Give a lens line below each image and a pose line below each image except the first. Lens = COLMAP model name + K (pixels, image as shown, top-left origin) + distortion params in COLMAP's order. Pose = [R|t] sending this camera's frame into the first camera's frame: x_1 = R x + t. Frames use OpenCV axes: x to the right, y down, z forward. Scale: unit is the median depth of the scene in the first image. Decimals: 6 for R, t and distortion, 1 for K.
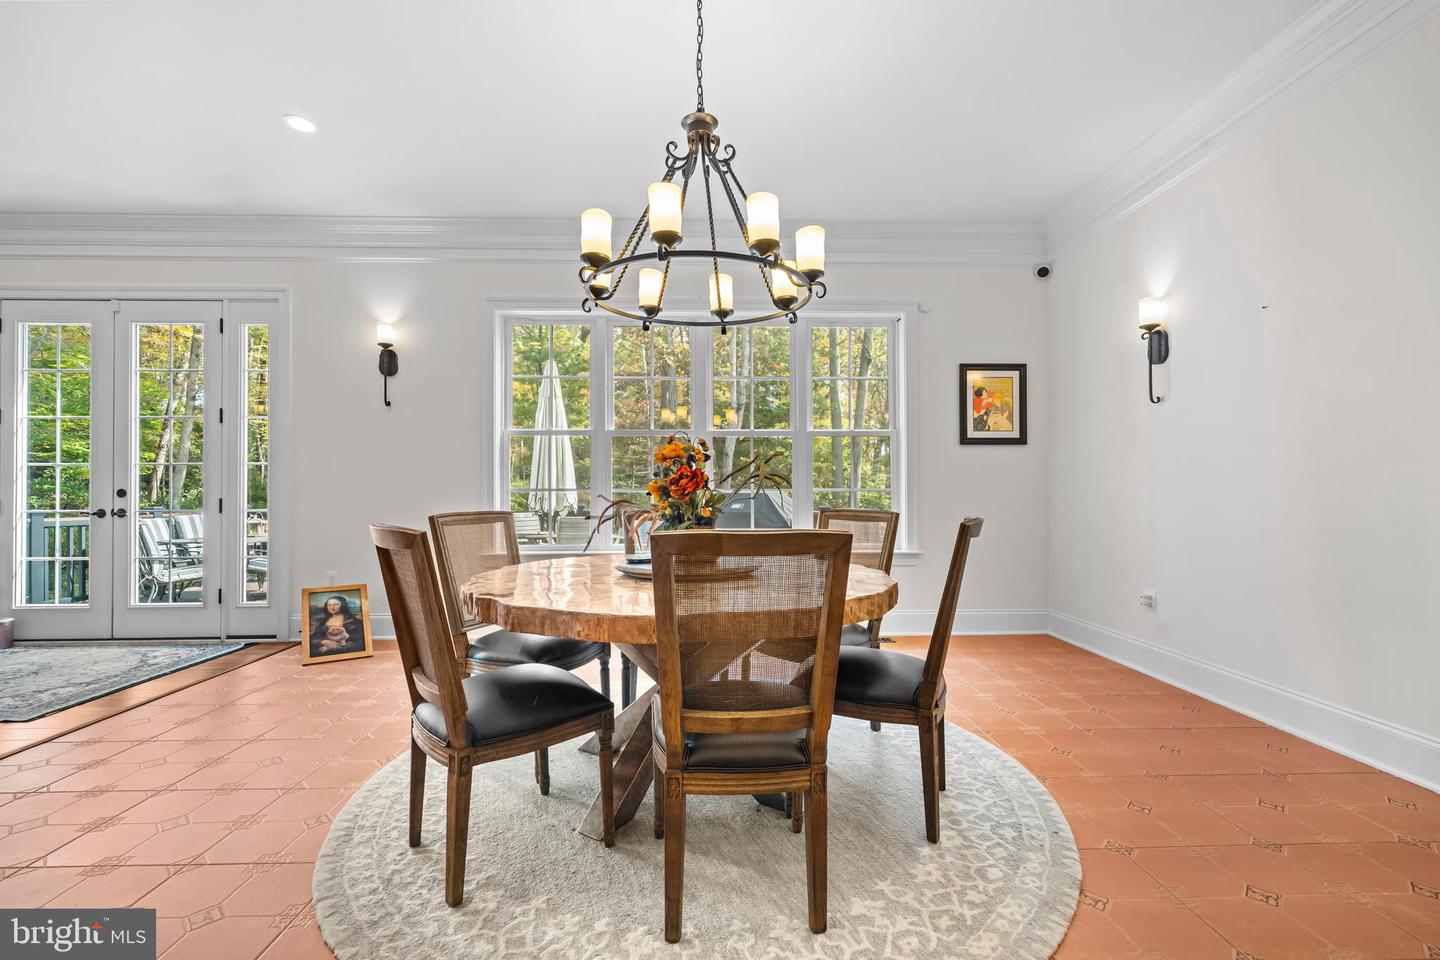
lens RADIAL K [[645.1, 0, 721.9], [0, 645.1, 484.1], [0, 0, 1]] dist [0.001339, 0.000088]
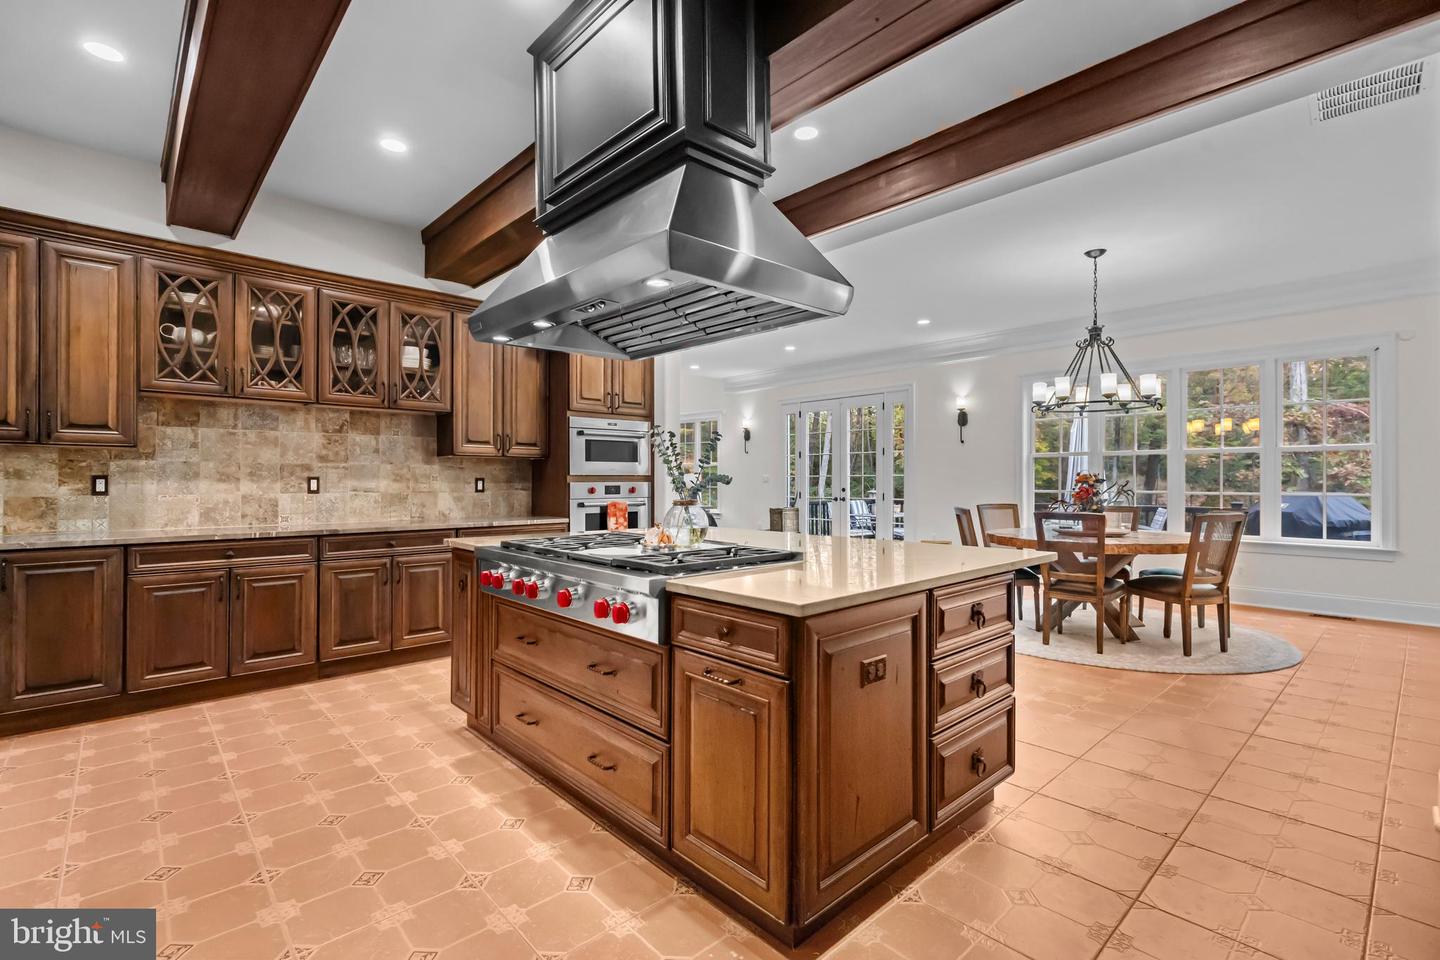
lens RADIAL K [[645.1, 0, 718.1], [0, 645.1, 479.7], [0, 0, 1]] dist [0.001339, 0.000088]
pose [[0.664807, -0.001887, -0.747012, 0.377006], [0.007331, 0.999965, 0.003999, -0.030425], [0.746979, -0.008135, 0.664798, -0.713133]]
